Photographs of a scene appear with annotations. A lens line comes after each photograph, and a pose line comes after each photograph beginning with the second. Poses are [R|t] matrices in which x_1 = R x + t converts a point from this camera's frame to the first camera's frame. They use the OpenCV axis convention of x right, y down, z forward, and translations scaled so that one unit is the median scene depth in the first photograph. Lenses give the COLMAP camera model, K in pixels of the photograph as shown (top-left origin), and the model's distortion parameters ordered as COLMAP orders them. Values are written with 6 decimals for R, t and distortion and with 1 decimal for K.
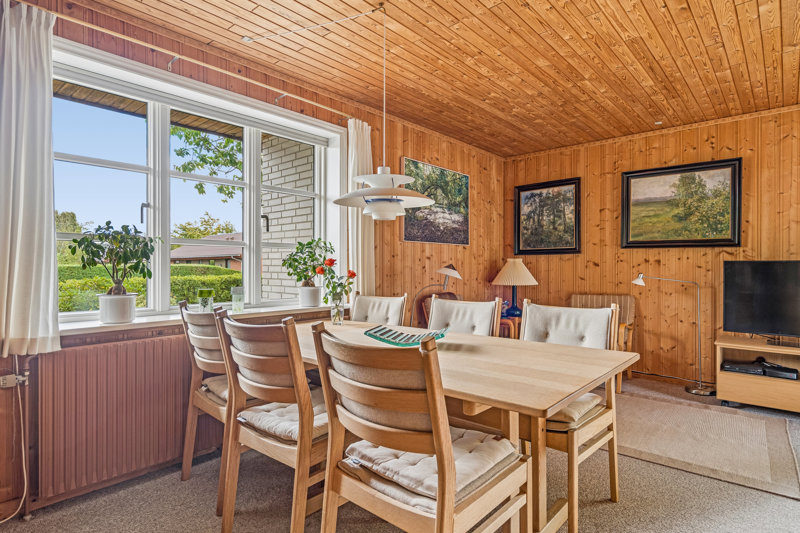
lens RADIAL K [[448.2, 0, 400.0], [0, 448.2, 266.5], [0, 0, 1]] dist [0.002075, 0.000315]
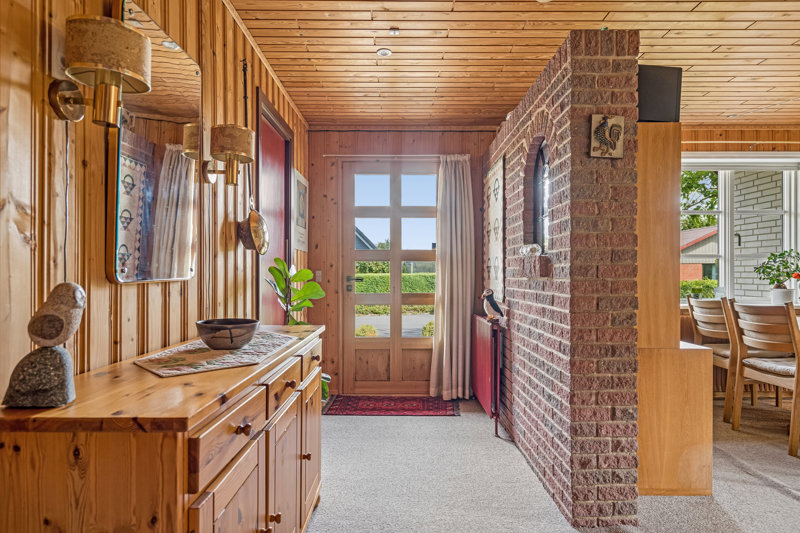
lens RADIAL K [[441.8, 0, 400.0], [0, 441.8, 266.5], [0, 0, 1]] dist [0.001086, 0.000518]
pose [[0.656055, -0.008837, -0.754661, 0.030149], [-0.001070, 0.999920, -0.012639, -0.000237], [0.754712, 0.009099, 0.655993, -0.618263]]
